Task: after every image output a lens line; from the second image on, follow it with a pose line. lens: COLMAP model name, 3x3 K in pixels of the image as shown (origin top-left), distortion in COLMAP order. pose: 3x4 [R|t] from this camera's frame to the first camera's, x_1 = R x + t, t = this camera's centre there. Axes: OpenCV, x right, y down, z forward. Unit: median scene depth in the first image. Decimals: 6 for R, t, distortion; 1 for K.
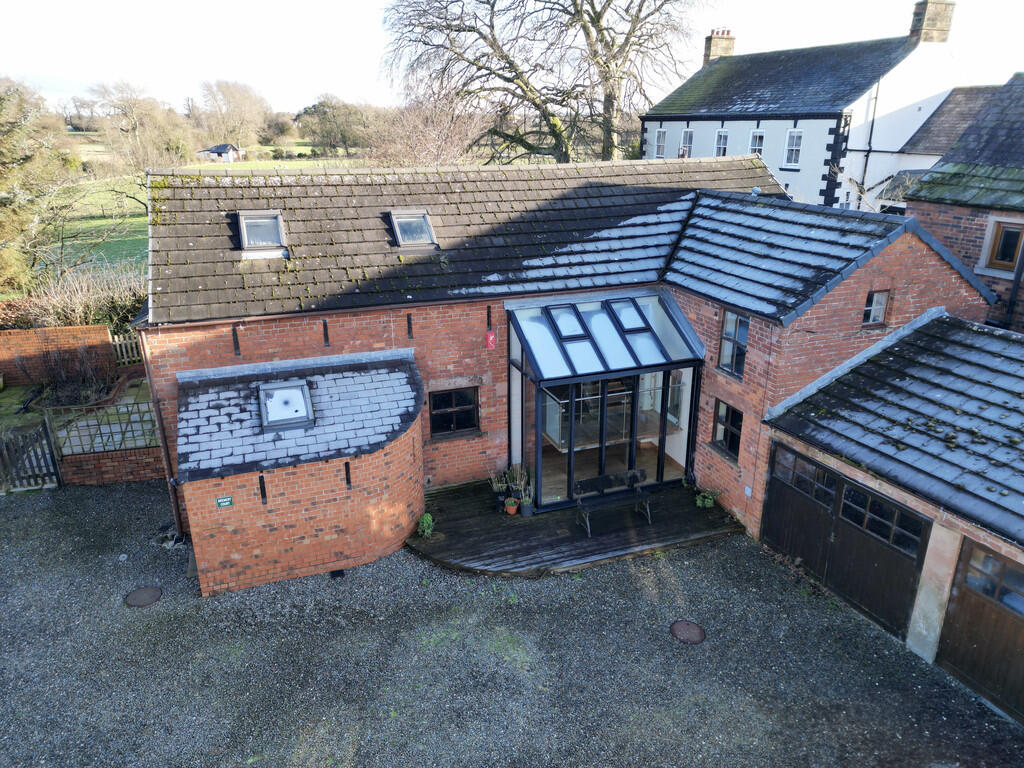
lens RADIAL K [[714.0, 0, 509.9], [0, 714.0, 382.7], [0, 0, 1]] dist [0.082853, -0.055385]
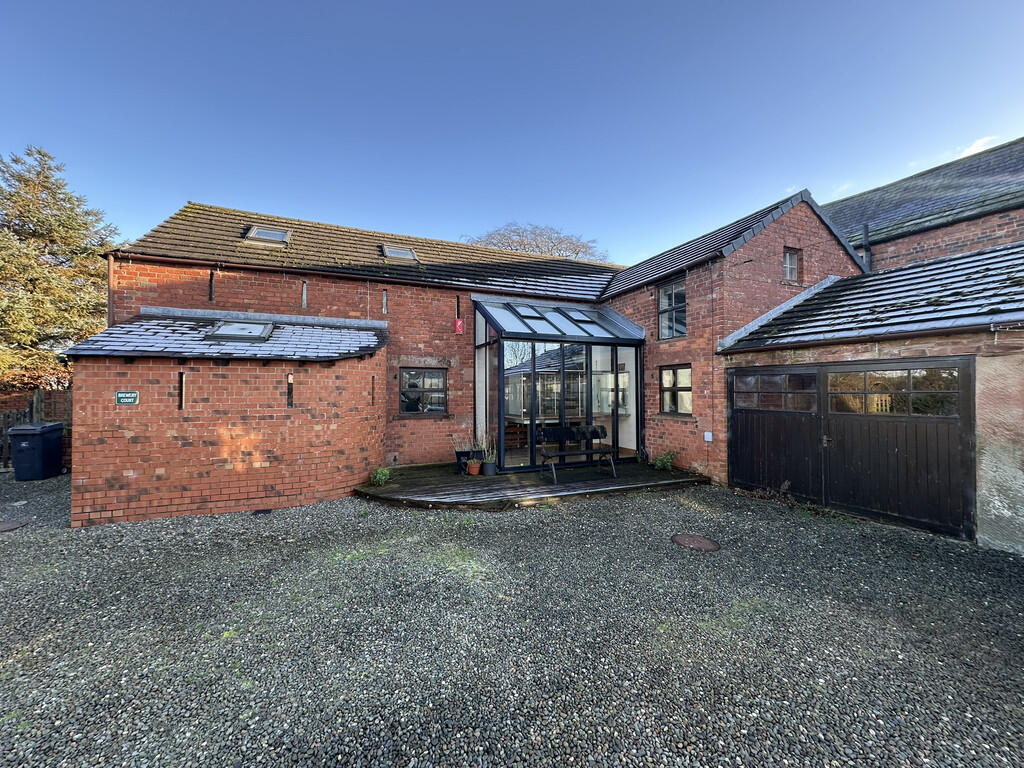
lens RADIAL K [[407.9, 0, 510.3], [0, 407.9, 382.1], [0, 0, 1]] dist [-0.000735, 0.001775]
pose [[0.998585, 0.005438, 0.052892, 0.023218], [0.014118, 0.931937, -0.362344, 0.285222], [-0.051262, 0.362579, 0.930542, 0.460842]]
